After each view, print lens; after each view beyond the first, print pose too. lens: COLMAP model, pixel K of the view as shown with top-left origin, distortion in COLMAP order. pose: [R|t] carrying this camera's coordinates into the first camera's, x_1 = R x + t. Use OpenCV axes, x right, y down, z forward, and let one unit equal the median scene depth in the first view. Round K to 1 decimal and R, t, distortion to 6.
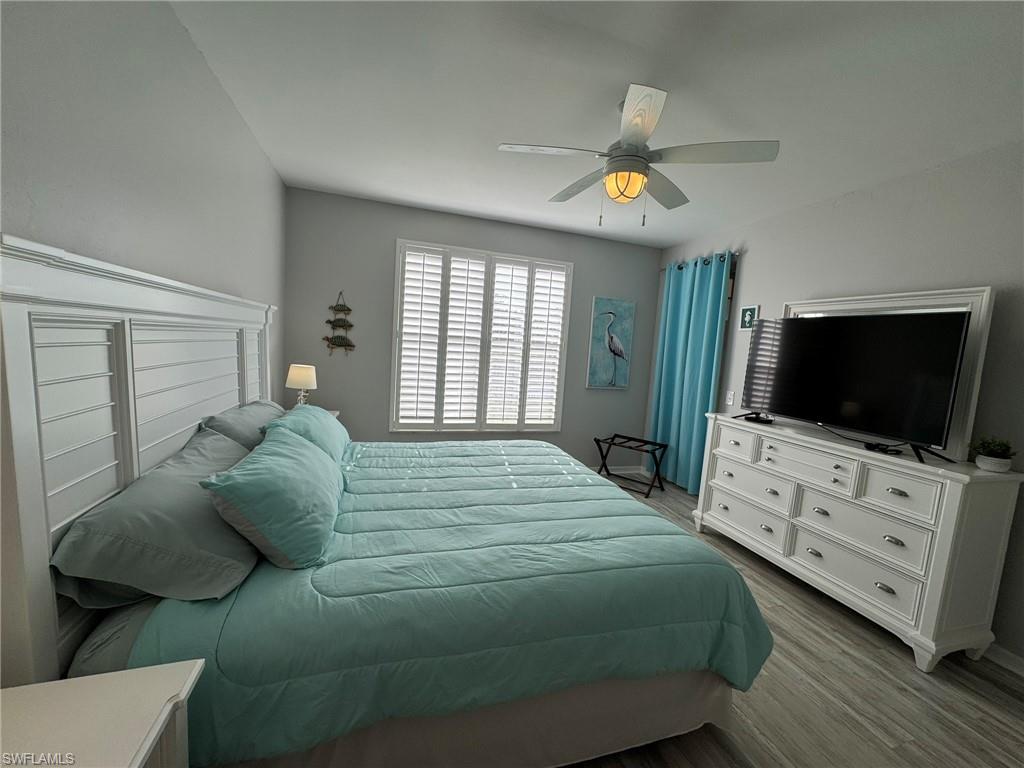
lens RADIAL K [[409.4, 0, 512.3], [0, 409.4, 382.1], [0, 0, 1]] dist [-0.002438, 0.000446]
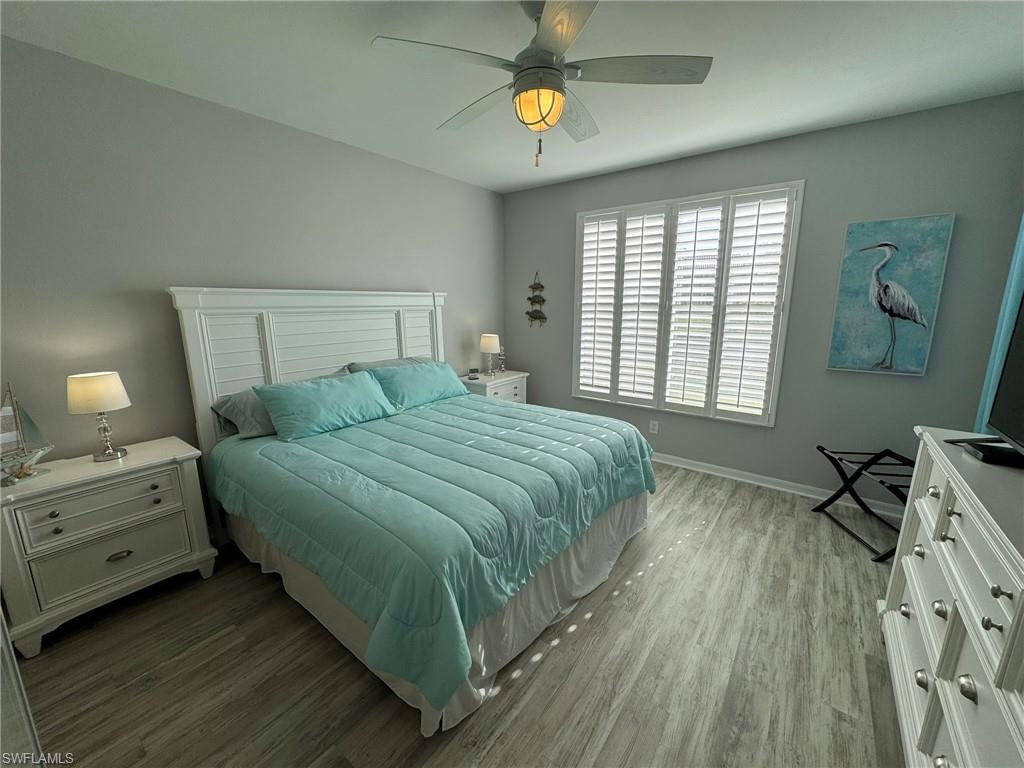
lens RADIAL K [[409.4, 0, 512.3], [0, 409.4, 382.1], [0, 0, 1]] dist [-0.002438, 0.000446]
pose [[0.571455, 0.089096, -0.815783, 0.520106], [-0.036442, 0.995863, 0.083236, -0.001548], [0.819824, -0.017837, 0.572338, 0.261042]]
